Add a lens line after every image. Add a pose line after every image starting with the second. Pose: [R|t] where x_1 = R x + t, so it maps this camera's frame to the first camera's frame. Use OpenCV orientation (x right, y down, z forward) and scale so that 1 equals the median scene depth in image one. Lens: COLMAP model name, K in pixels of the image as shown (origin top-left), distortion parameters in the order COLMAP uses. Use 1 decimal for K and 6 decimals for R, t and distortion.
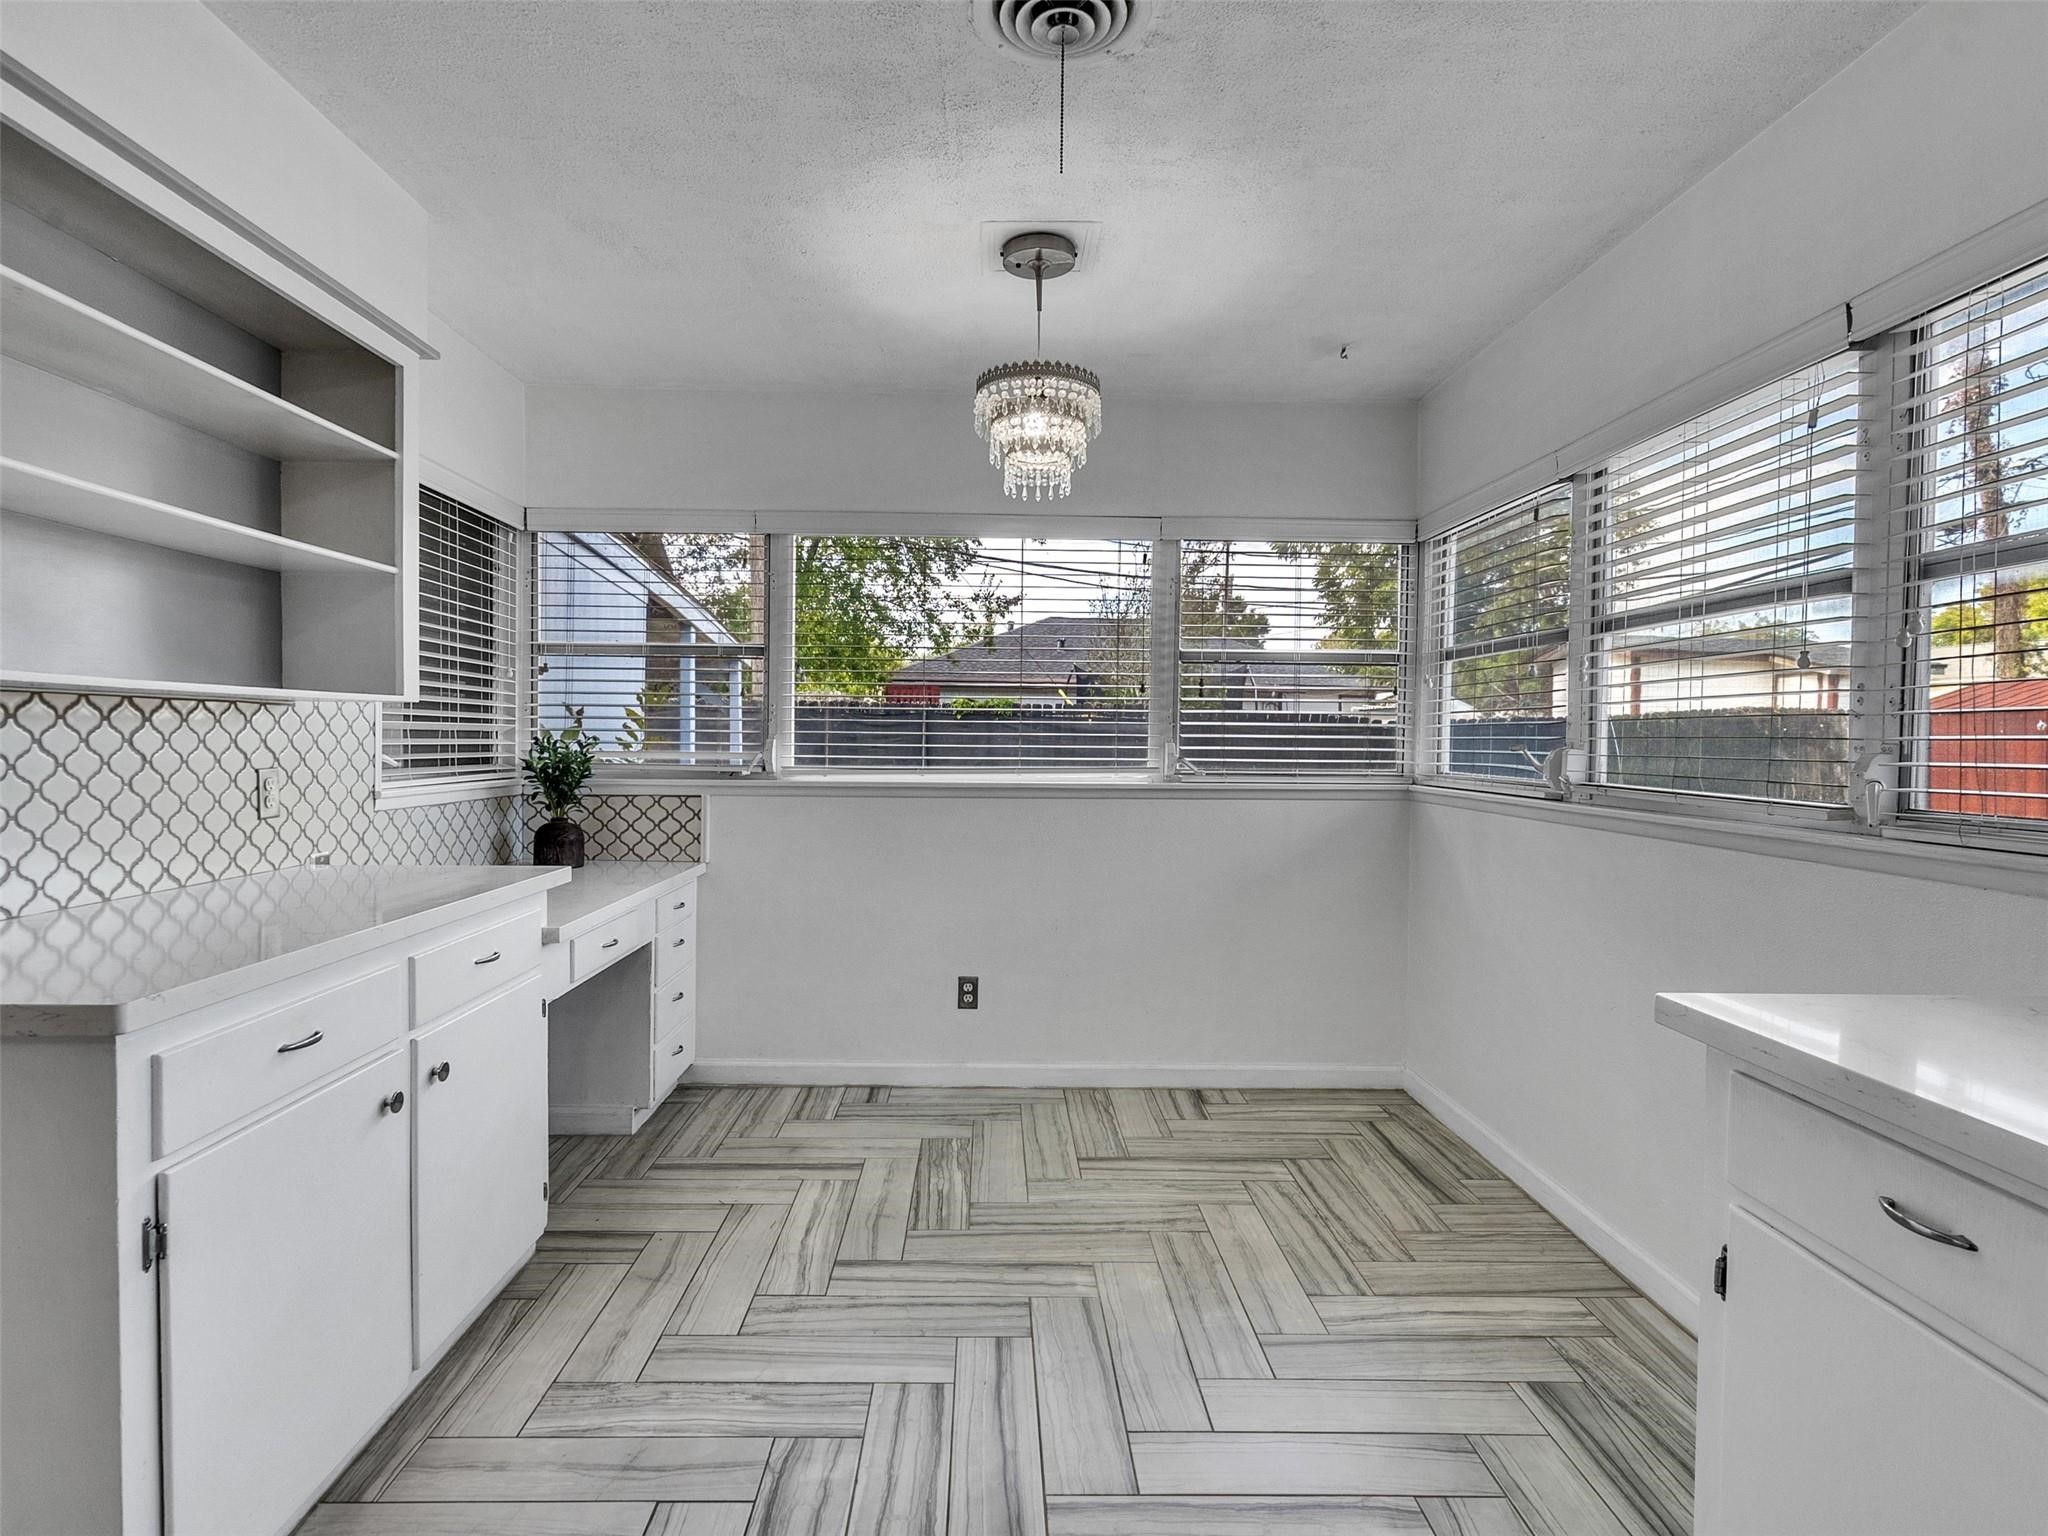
lens RADIAL K [[1043.7, 0, 1004.2], [0, 1043.7, 762.0], [0, 0, 1]] dist [-0.004024, 0.001946]
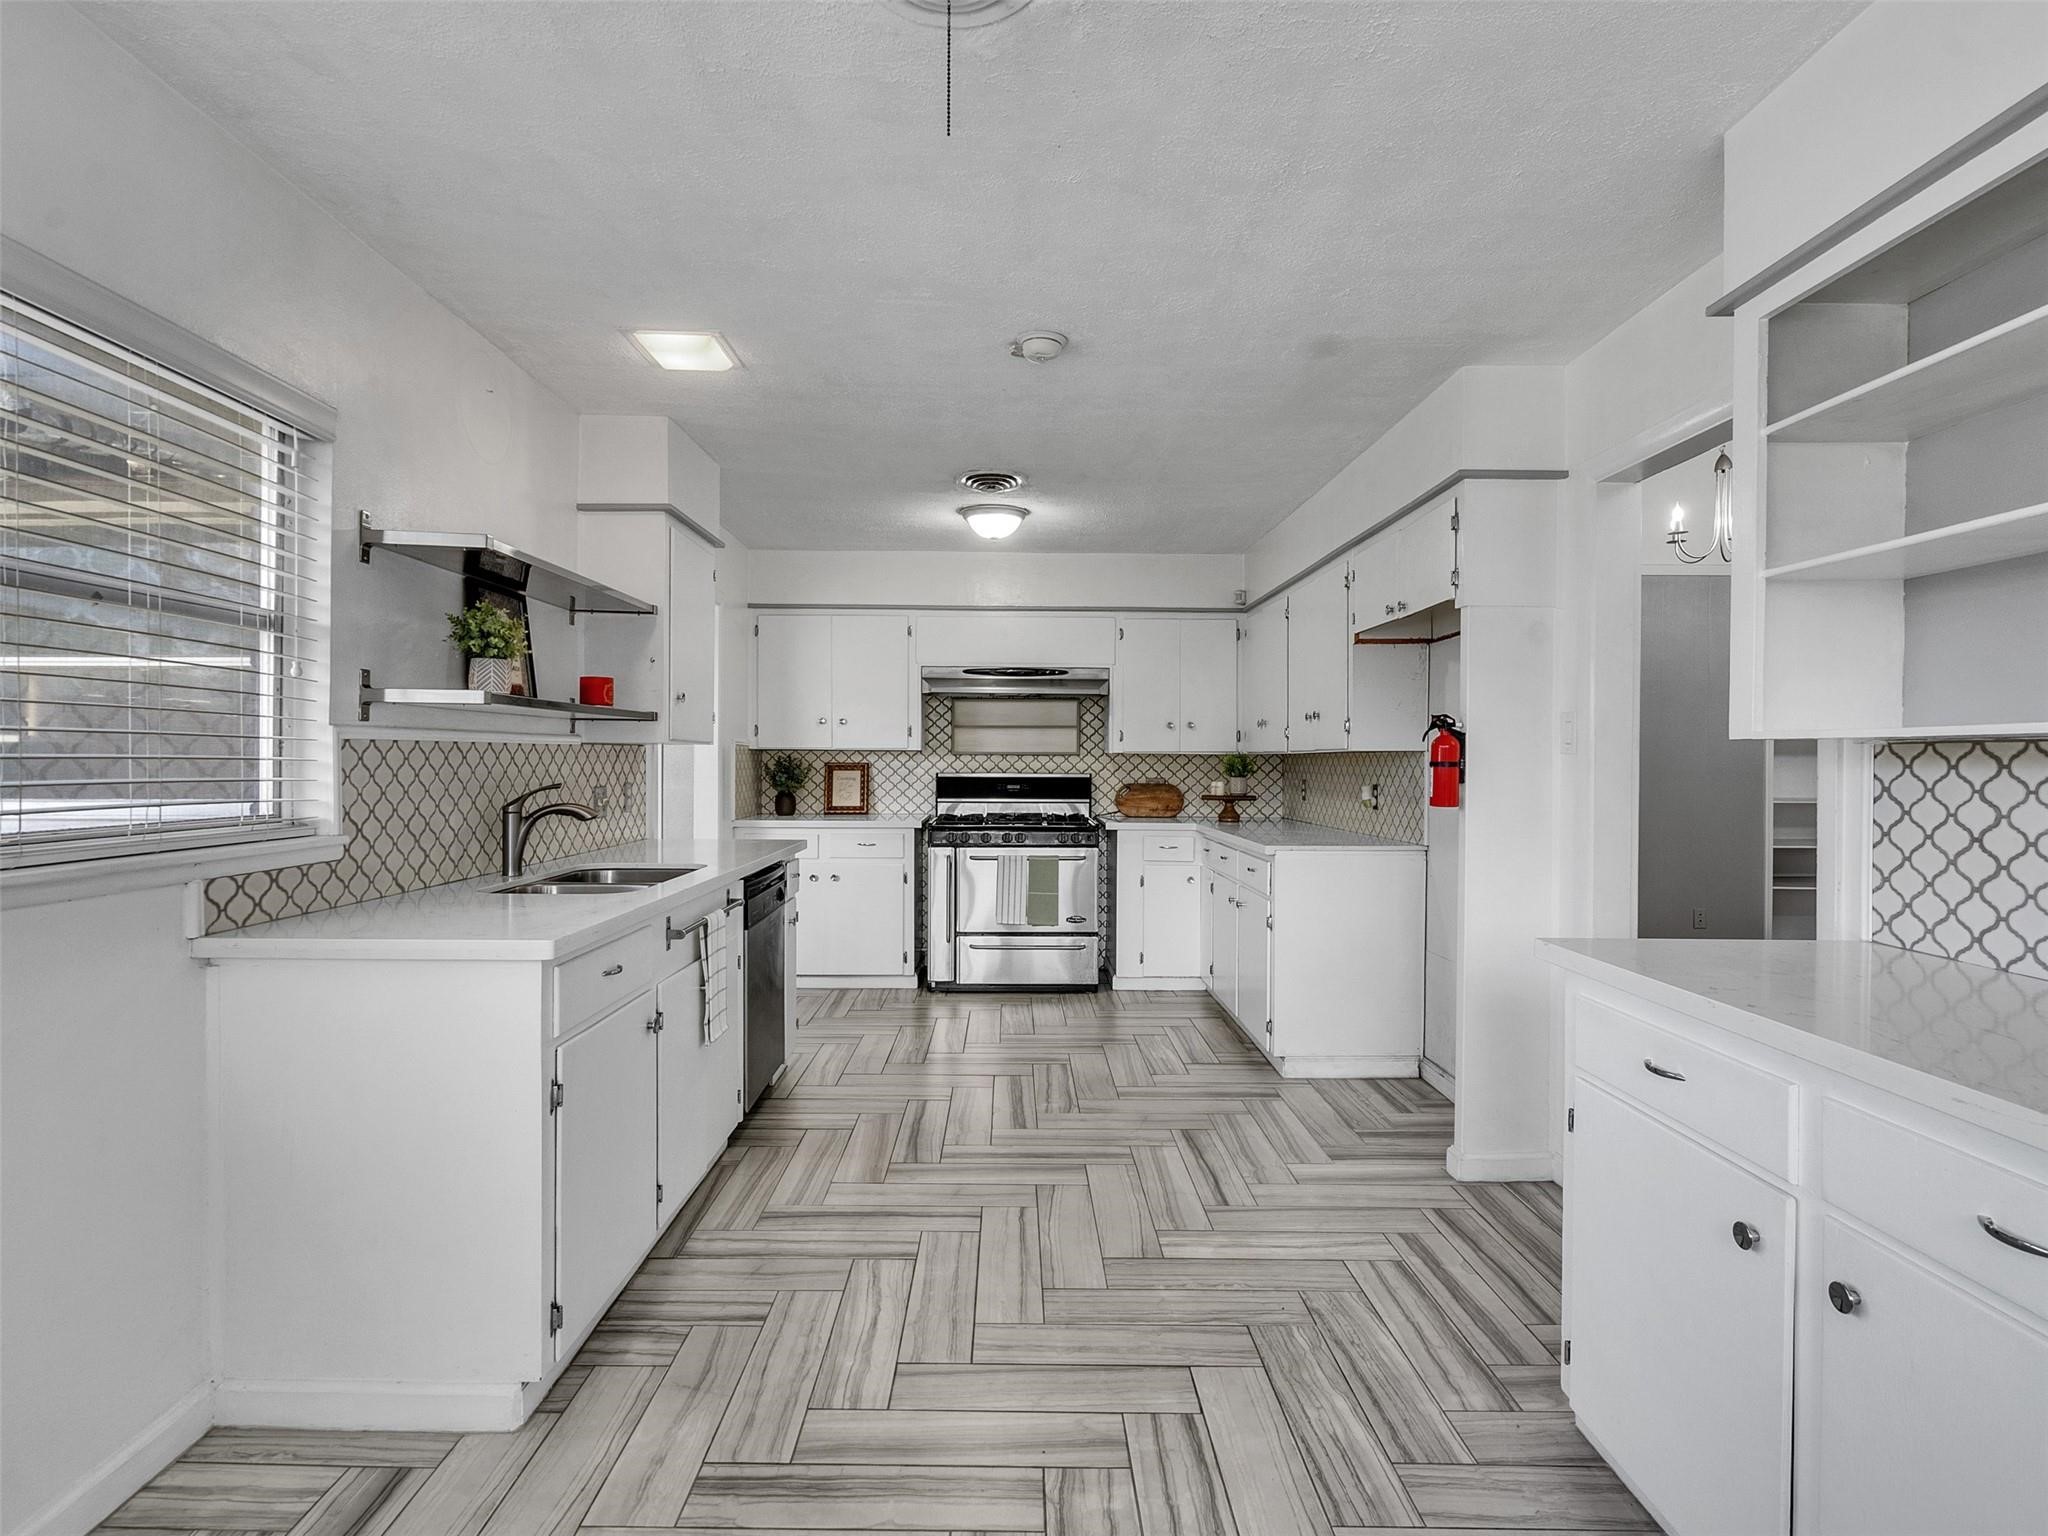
lens RADIAL K [[1043.7, 0, 999.4], [0, 1043.7, 758.1], [0, 0, 1]] dist [-0.004024, 0.001946]
pose [[-0.999465, -0.016451, 0.028276, -0.011628], [-0.015791, 0.999601, 0.023414, -0.036201], [-0.028650, 0.022955, -0.999326, 1.195677]]
